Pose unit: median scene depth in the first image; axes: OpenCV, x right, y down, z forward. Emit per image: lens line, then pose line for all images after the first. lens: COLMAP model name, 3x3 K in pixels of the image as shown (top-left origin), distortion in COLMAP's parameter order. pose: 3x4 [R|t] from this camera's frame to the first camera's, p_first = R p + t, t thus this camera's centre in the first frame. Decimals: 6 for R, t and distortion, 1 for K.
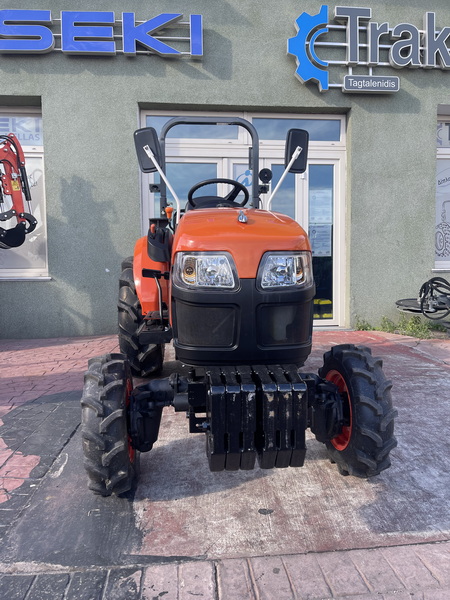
lens RADIAL K [[458.5, 0, 227.7], [0, 458.5, 301.8], [0, 0, 1]] dist [0.060903, -0.073268]
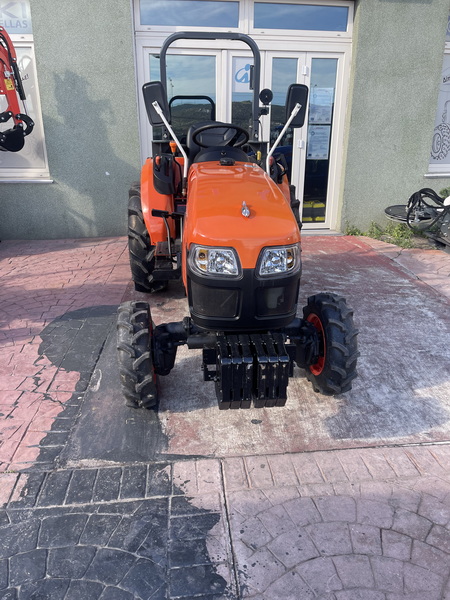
lens RADIAL K [[458.5, 0, 227.7], [0, 458.5, 304.1], [0, 0, 1]] dist [0.060903, -0.073268]
pose [[0.999801, 0.011034, 0.016597, -0.010364], [-0.015237, 0.959989, 0.279623, -0.092203], [-0.012848, -0.279820, 0.959966, -0.073881]]
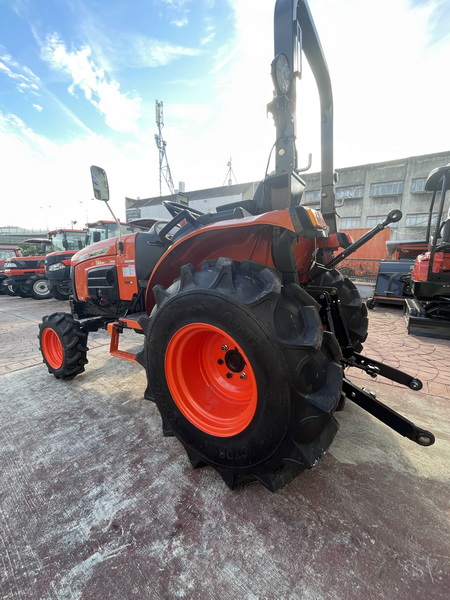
lens RADIAL K [[242.7, 0, 227.6], [0, 242.7, 290.8], [0, 0, 1]] dist [-0.003060, -0.000504]
pose [[-0.627717, 0.097765, -0.772278, 0.247632], [-0.063543, 0.982336, 0.176005, -0.086315], [0.775844, 0.159554, -0.610417, 0.877331]]
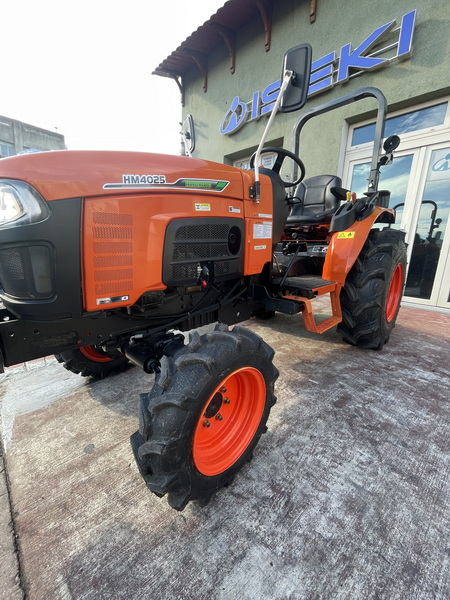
lens RADIAL K [[242.7, 0, 224.7], [0, 242.7, 298.3], [0, 0, 1]] dist [-0.003060, -0.000504]
pose [[0.636304, 0.188478, -0.748060, 0.227484], [-0.101611, 0.981723, 0.160920, -0.005684], [0.764717, -0.026383, 0.643826, 0.315526]]
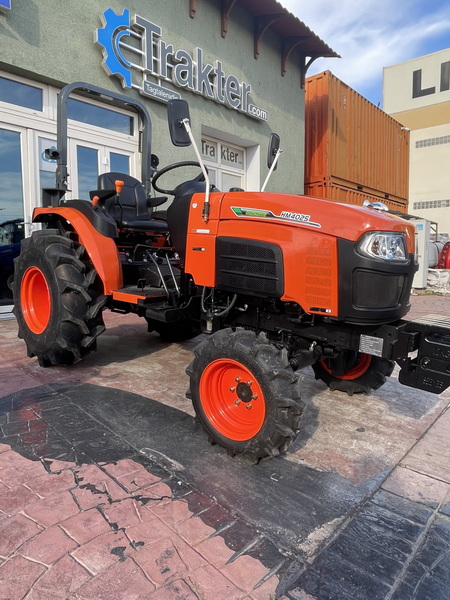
lens RADIAL K [[403.5, 0, 226.0], [0, 403.5, 296.7], [0, 0, 1]] dist [0.001184, -0.010973]
pose [[0.732313, -0.058012, 0.678493, -0.345756], [0.031850, 0.998192, 0.050969, -0.000908], [-0.680223, -0.015715, 0.732836, 0.148396]]
